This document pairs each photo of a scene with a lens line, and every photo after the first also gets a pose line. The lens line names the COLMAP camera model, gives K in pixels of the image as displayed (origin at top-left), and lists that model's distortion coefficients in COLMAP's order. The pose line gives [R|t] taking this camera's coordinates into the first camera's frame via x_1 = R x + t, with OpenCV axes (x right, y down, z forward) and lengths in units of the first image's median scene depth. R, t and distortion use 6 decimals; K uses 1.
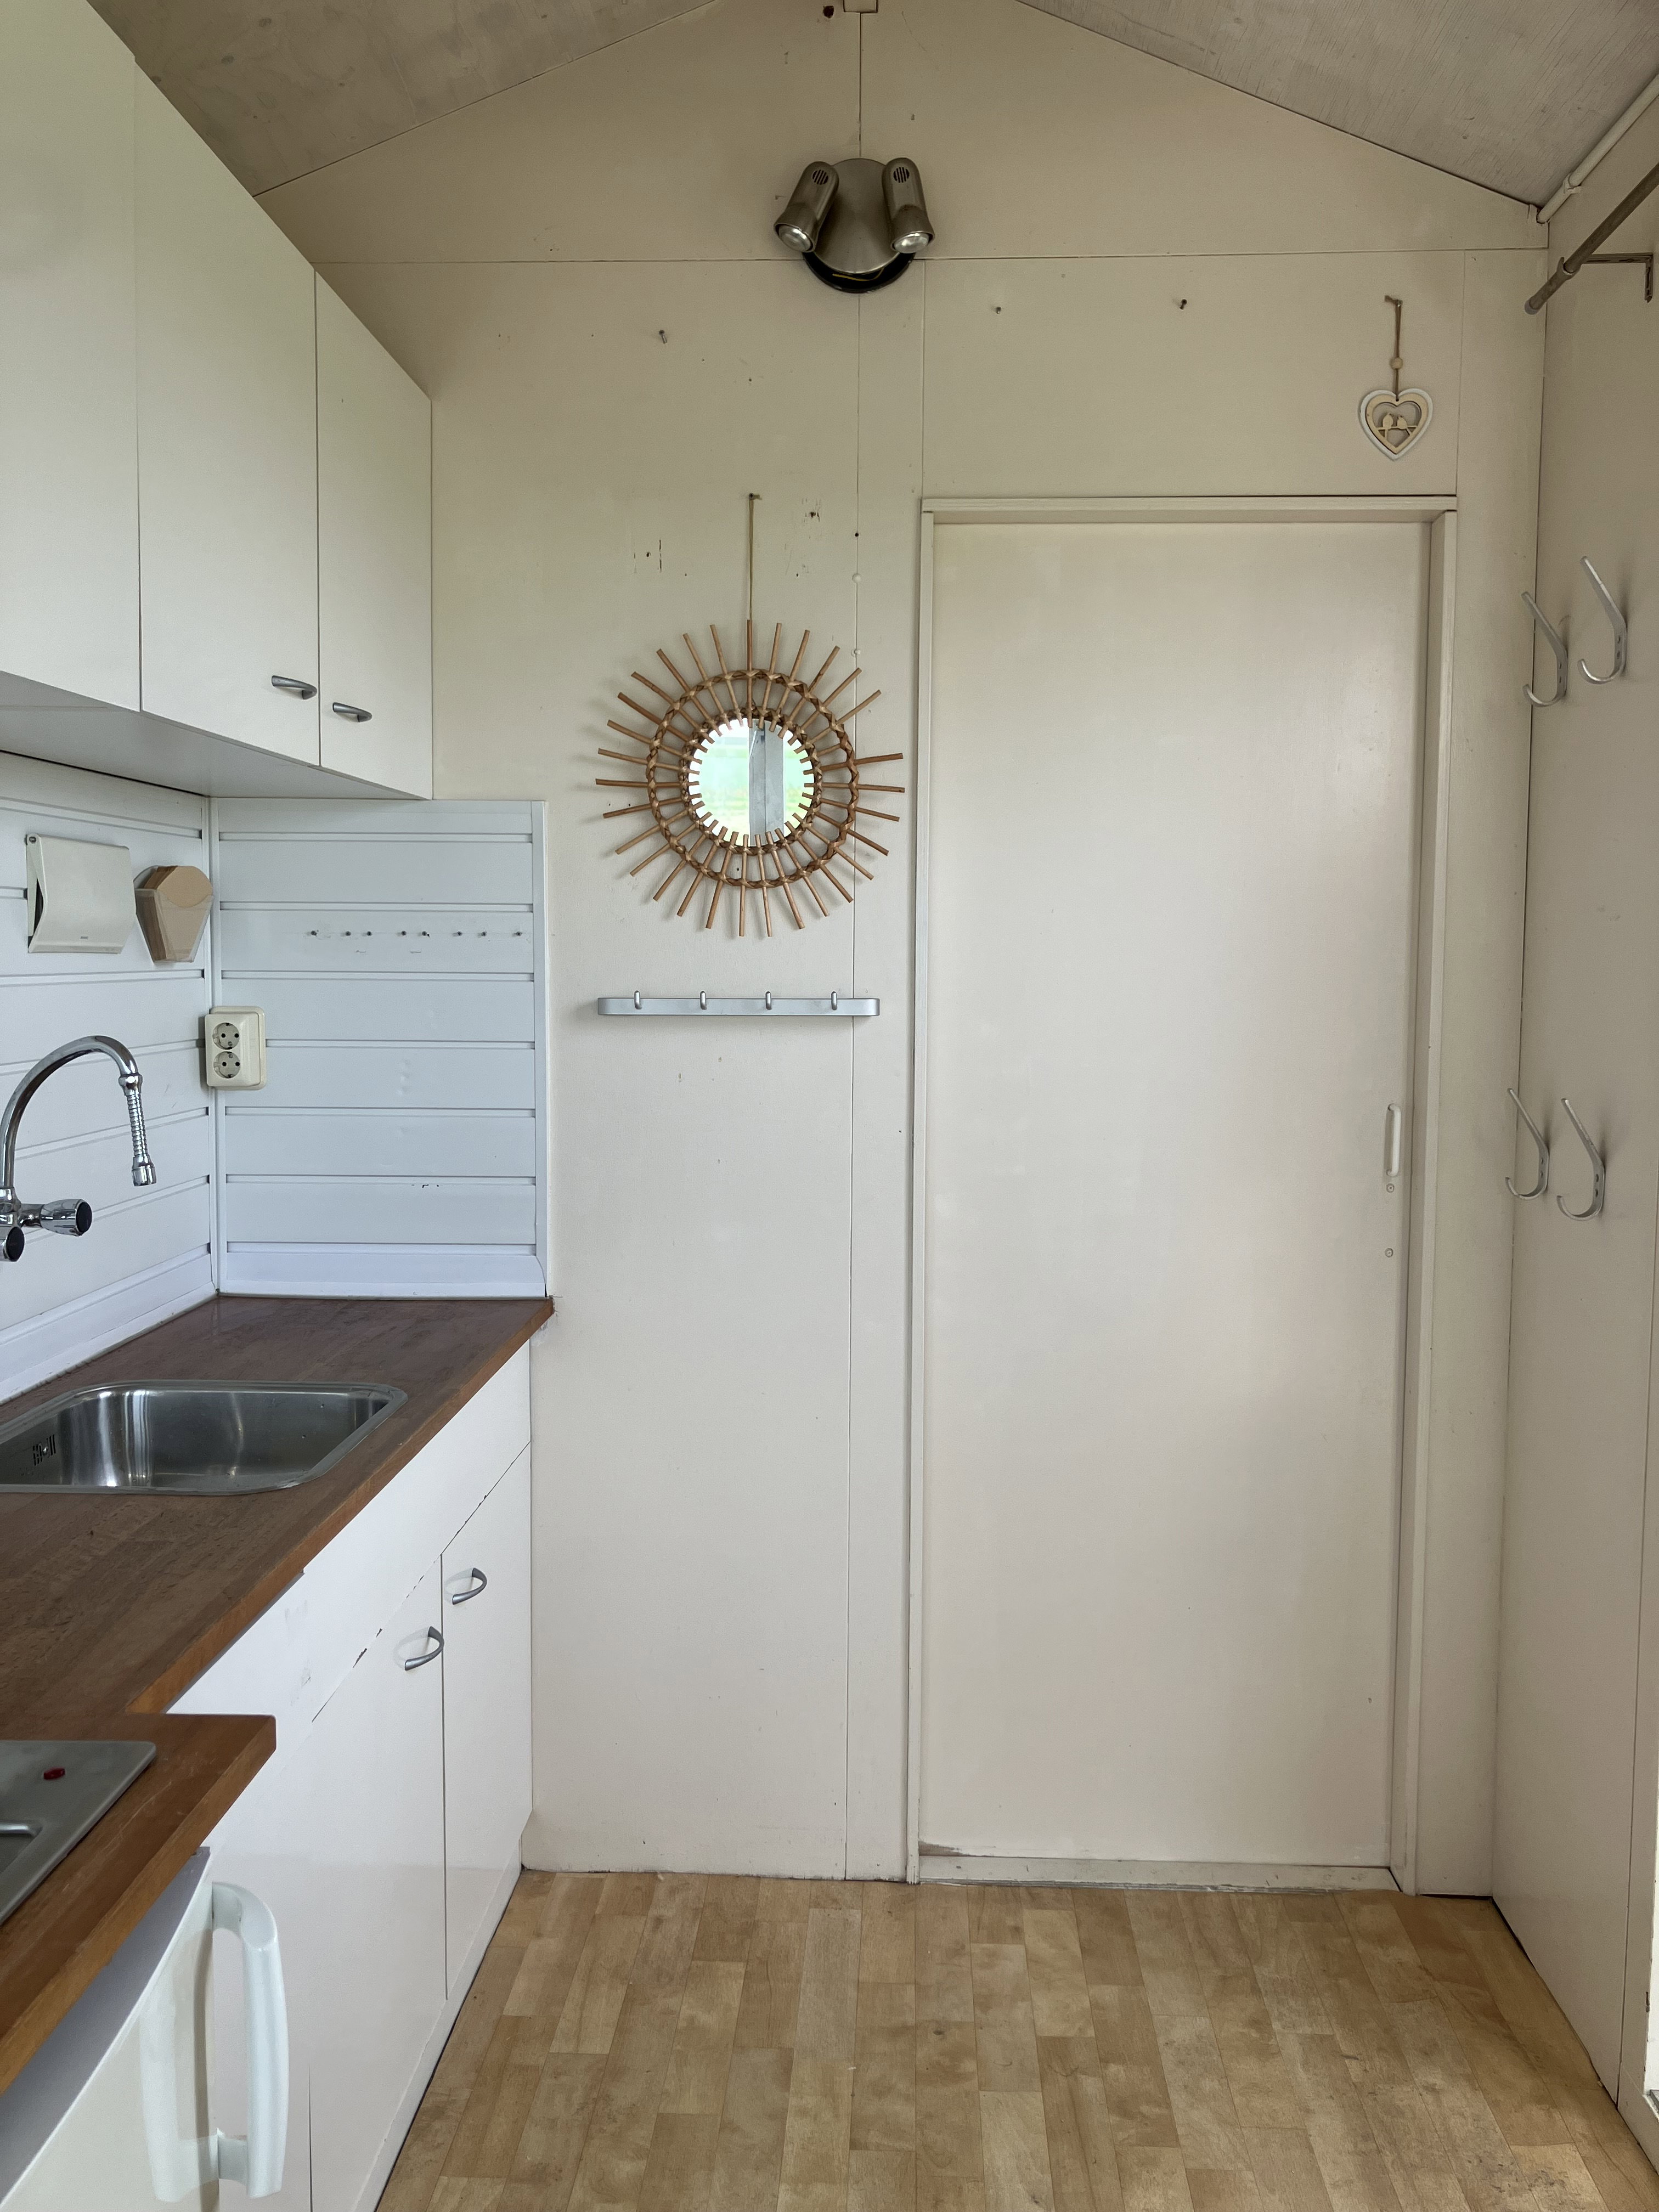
lens RADIAL K [[1896.7, 0, 838.8], [0, 1896.7, 1100.8], [0, 0, 1]] dist [0.015904, -0.001271]
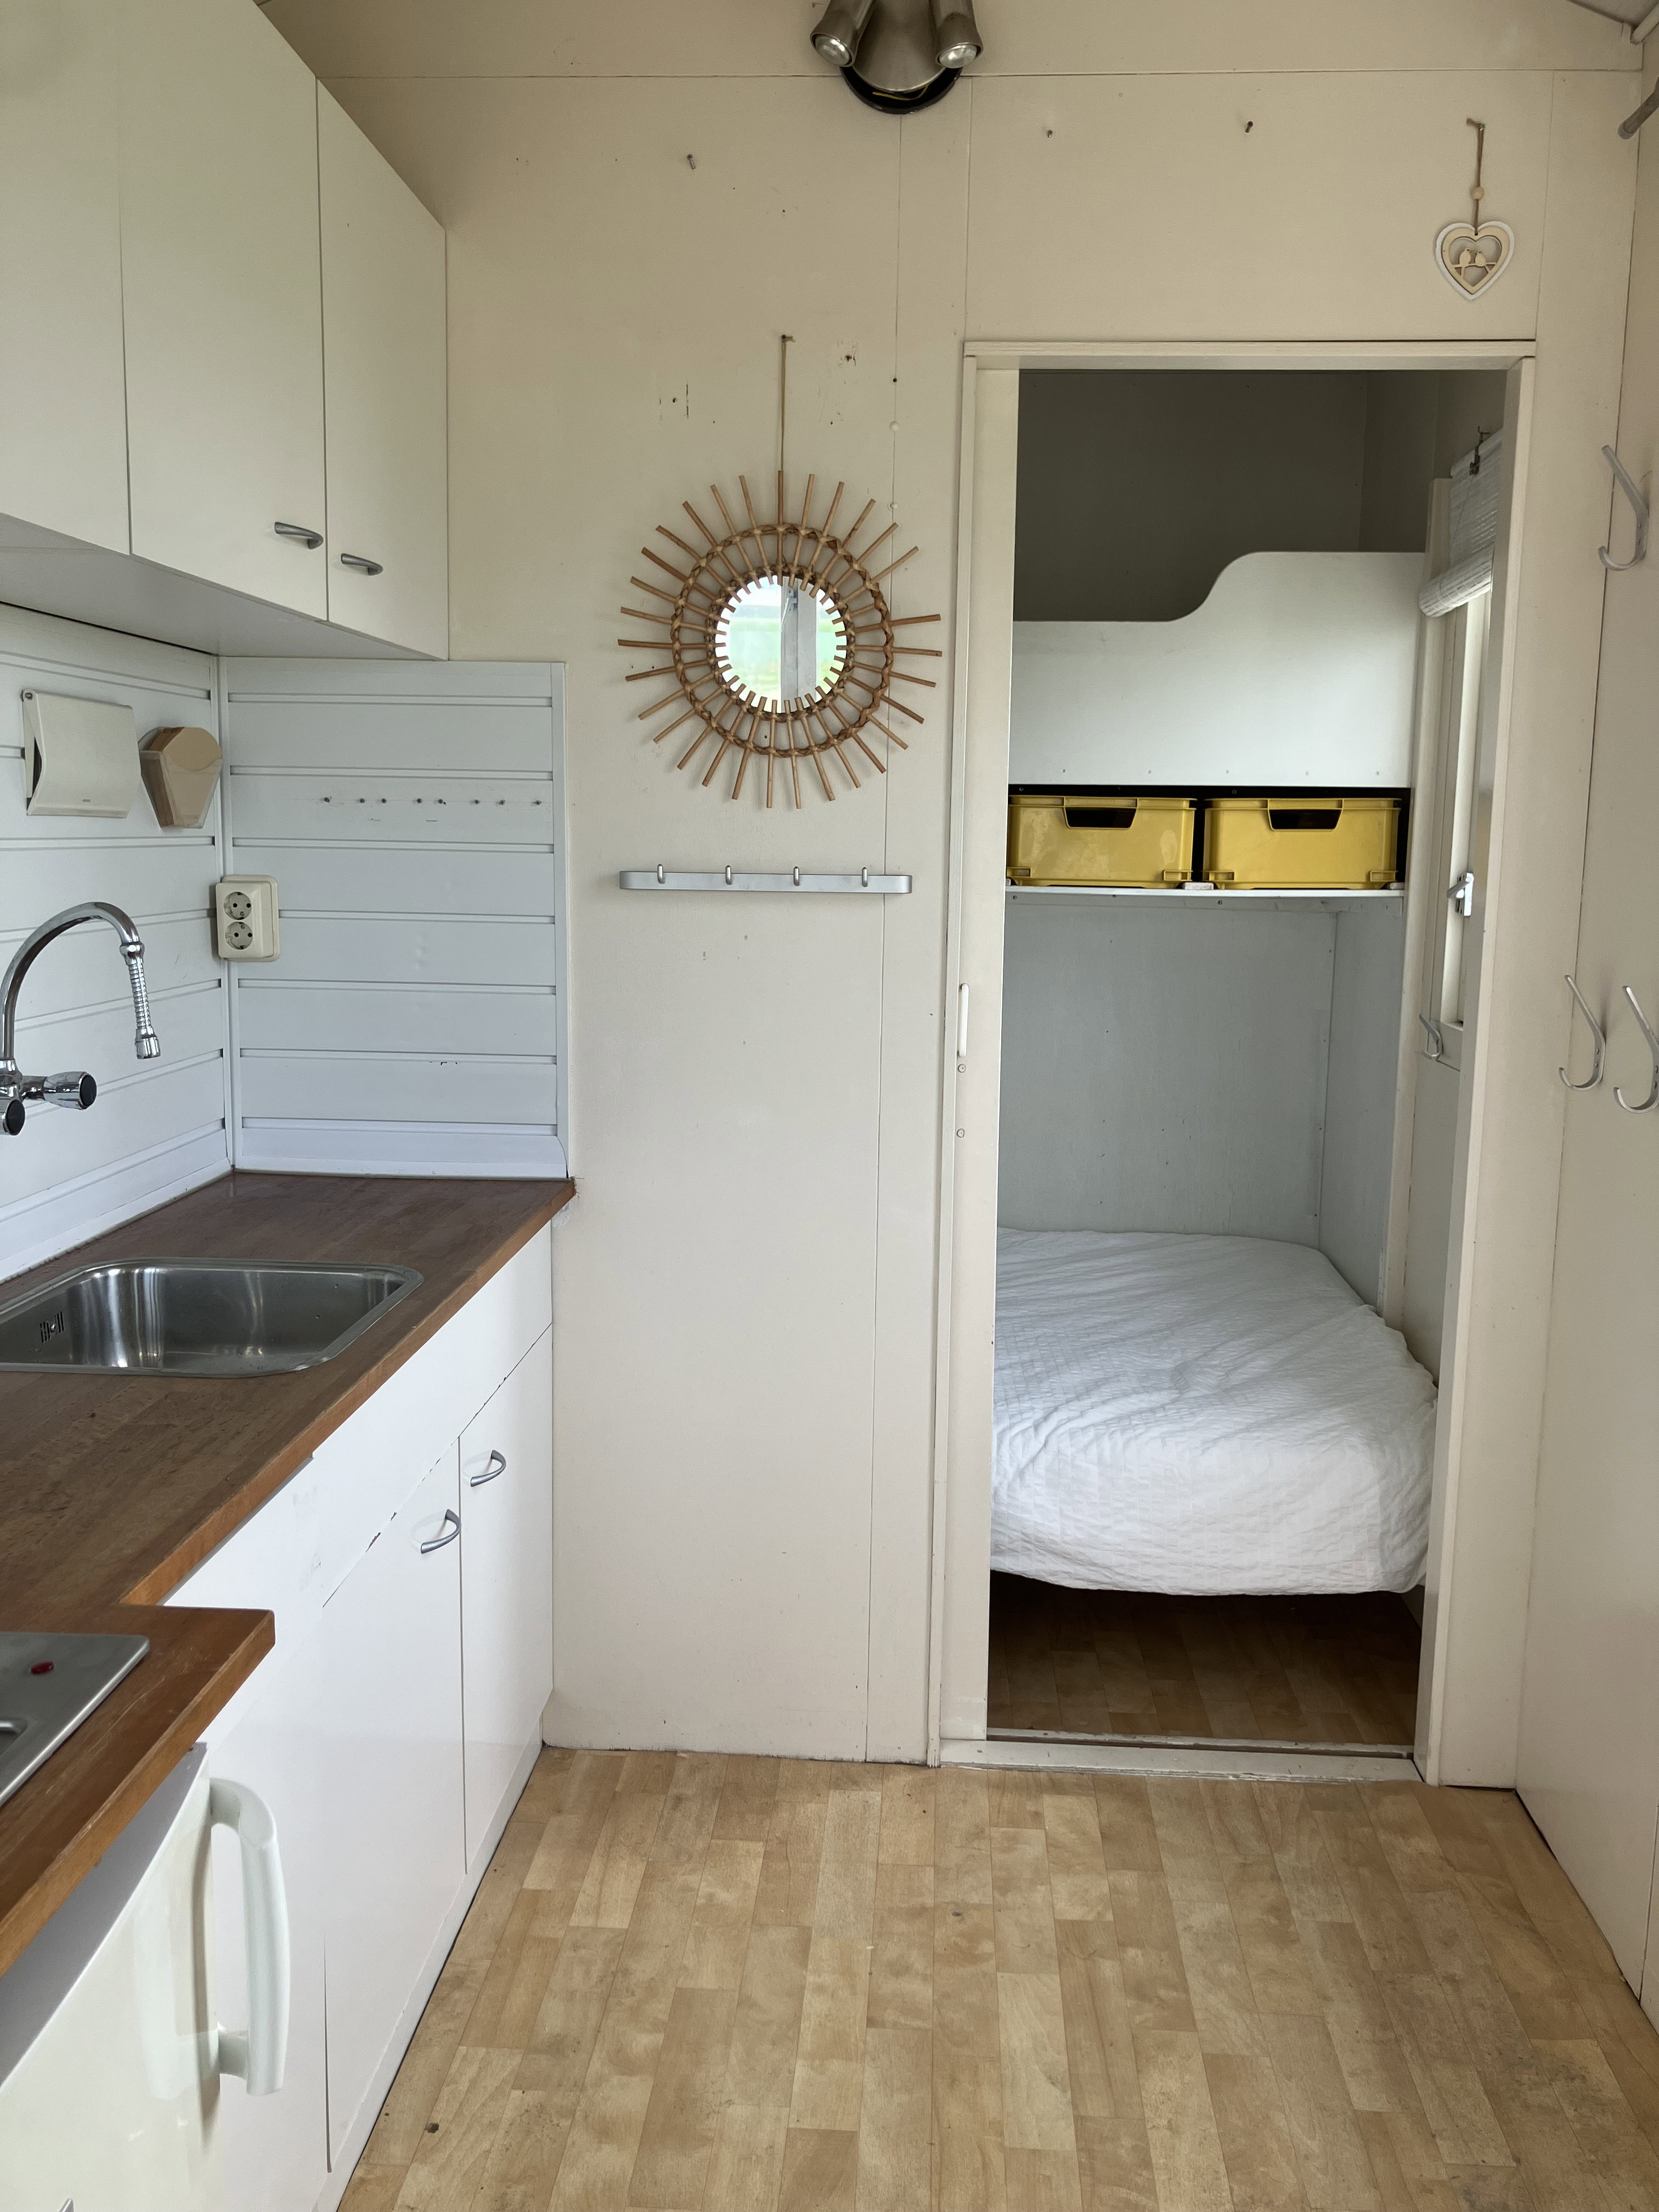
lens RADIAL K [[1889.3, 0, 822.9], [0, 1889.3, 1100.4], [0, 0, 1]] dist [0.015307, 0.000606]
pose [[0.999628, 0.012479, -0.024258, 0.000931], [-0.010951, 0.998009, 0.062114, 0.001742], [0.024985, -0.061825, 0.997774, 0.036671]]
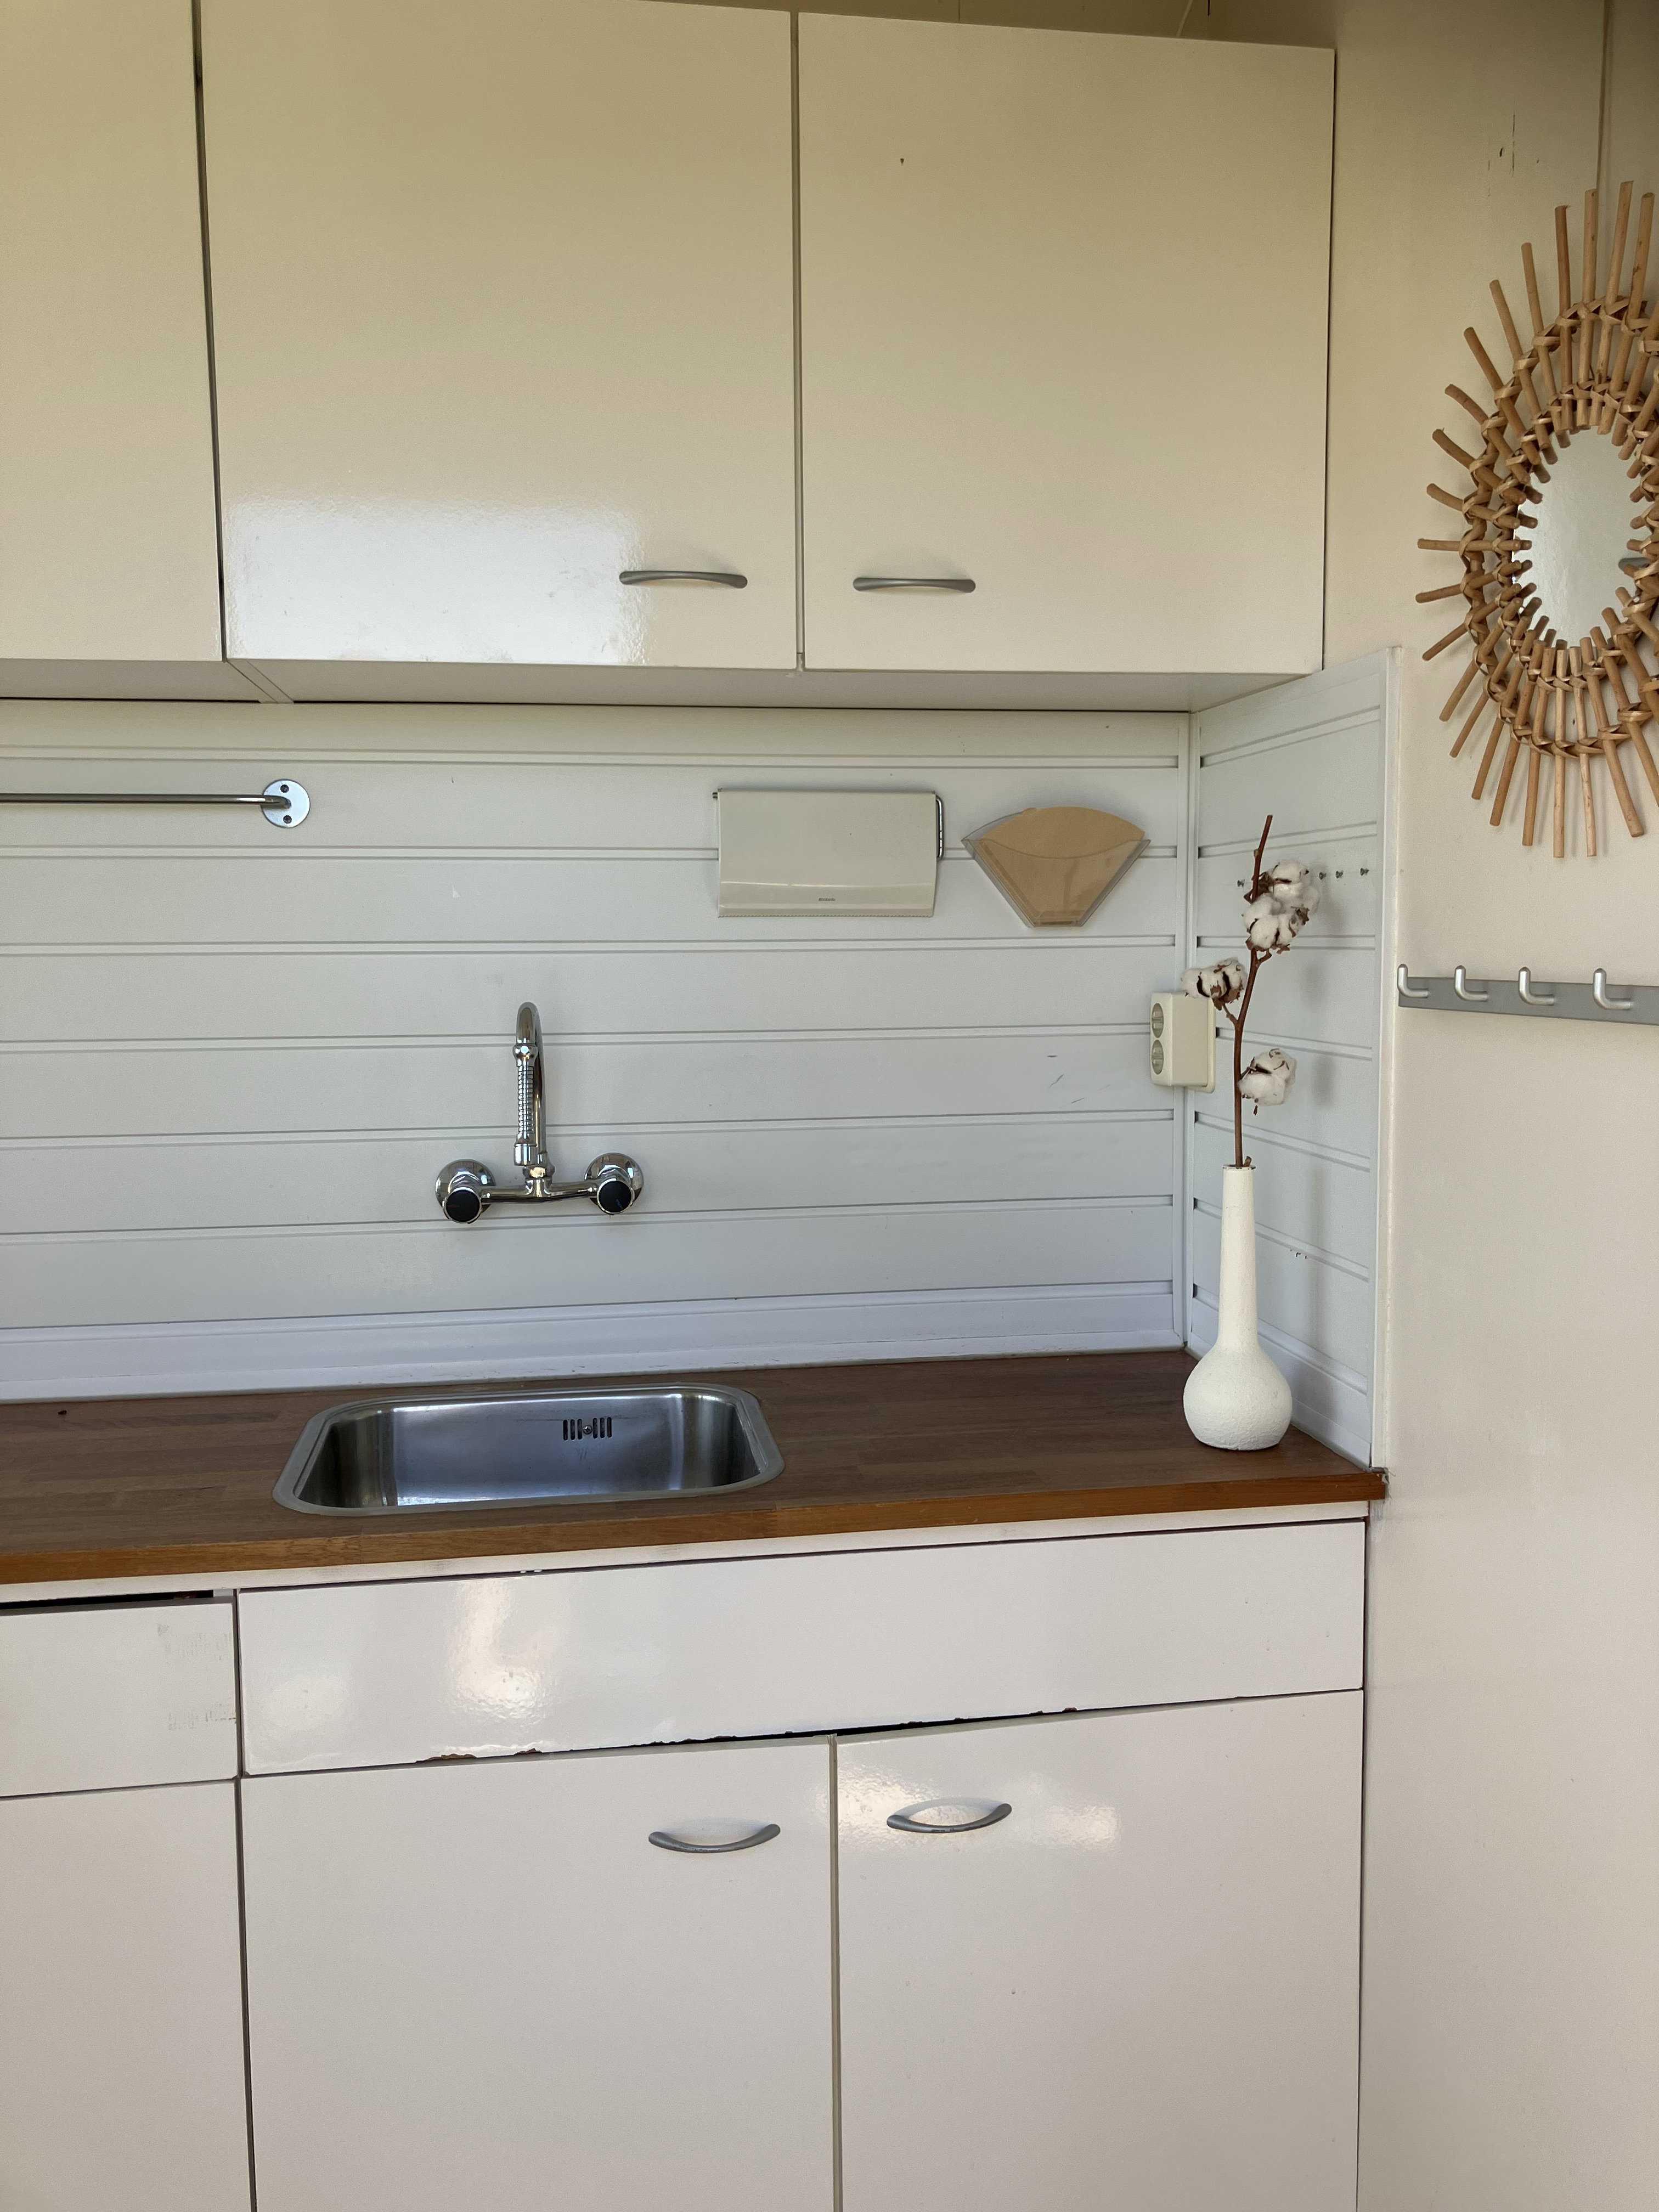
lens RADIAL K [[1896.7, 0, 838.8], [0, 1896.7, 1100.8], [0, 0, 1]] dist [0.015904, -0.001271]
pose [[0.196343, 0.072662, -0.977839, 0.400752], [-0.071771, 0.995640, 0.059574, -0.037021], [0.977905, 0.058484, 0.200702, 0.697951]]
